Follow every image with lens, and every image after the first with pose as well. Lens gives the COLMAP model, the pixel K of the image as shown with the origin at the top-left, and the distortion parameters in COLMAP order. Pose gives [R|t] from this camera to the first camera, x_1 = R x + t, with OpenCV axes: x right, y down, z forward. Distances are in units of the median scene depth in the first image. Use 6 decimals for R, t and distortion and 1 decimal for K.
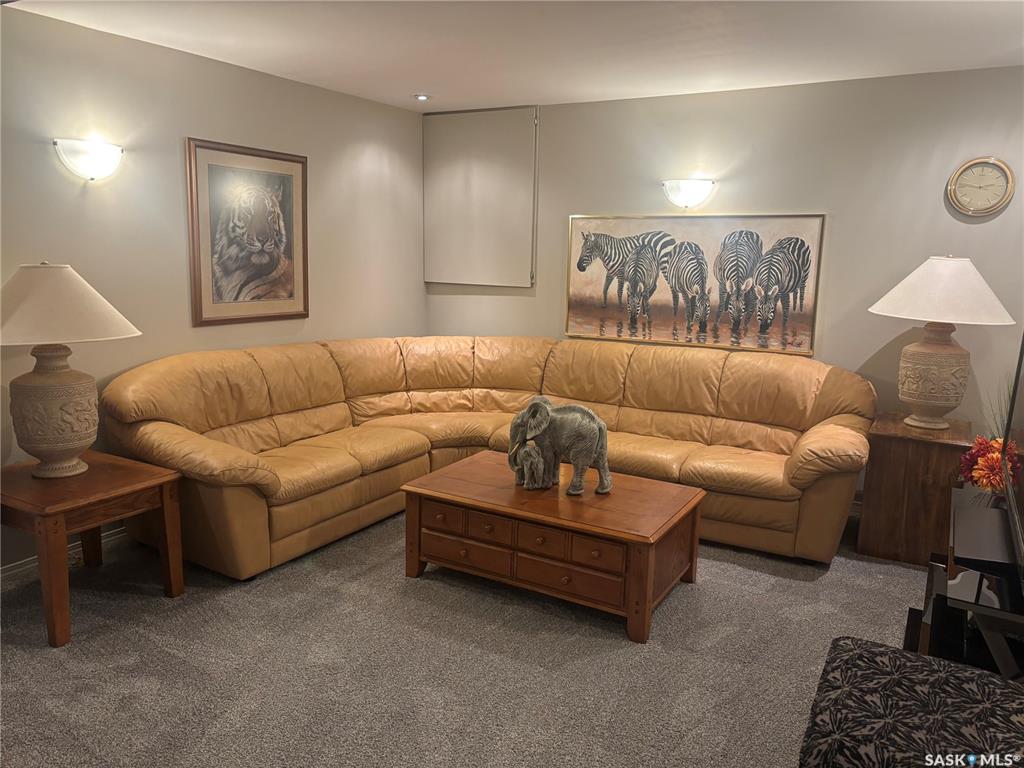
lens RADIAL K [[773.8, 0, 509.9], [0, 773.8, 388.0], [0, 0, 1]] dist [0.040678, -0.016263]
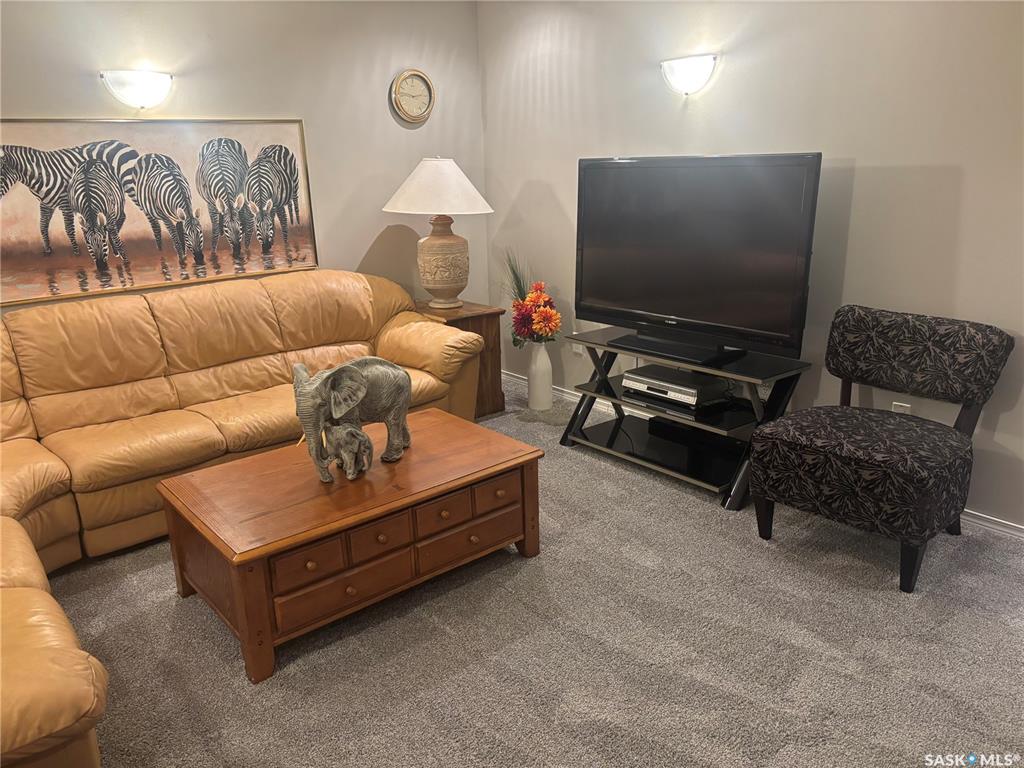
lens RADIAL K [[773.8, 0, 509.1], [0, 773.8, 380.8], [0, 0, 1]] dist [0.040678, -0.016263]
pose [[0.351618, -0.294018, 0.888773, -0.421641], [0.205013, 0.950537, 0.233343, -0.081539], [-0.913419, 0.100163, 0.394504, 0.386962]]
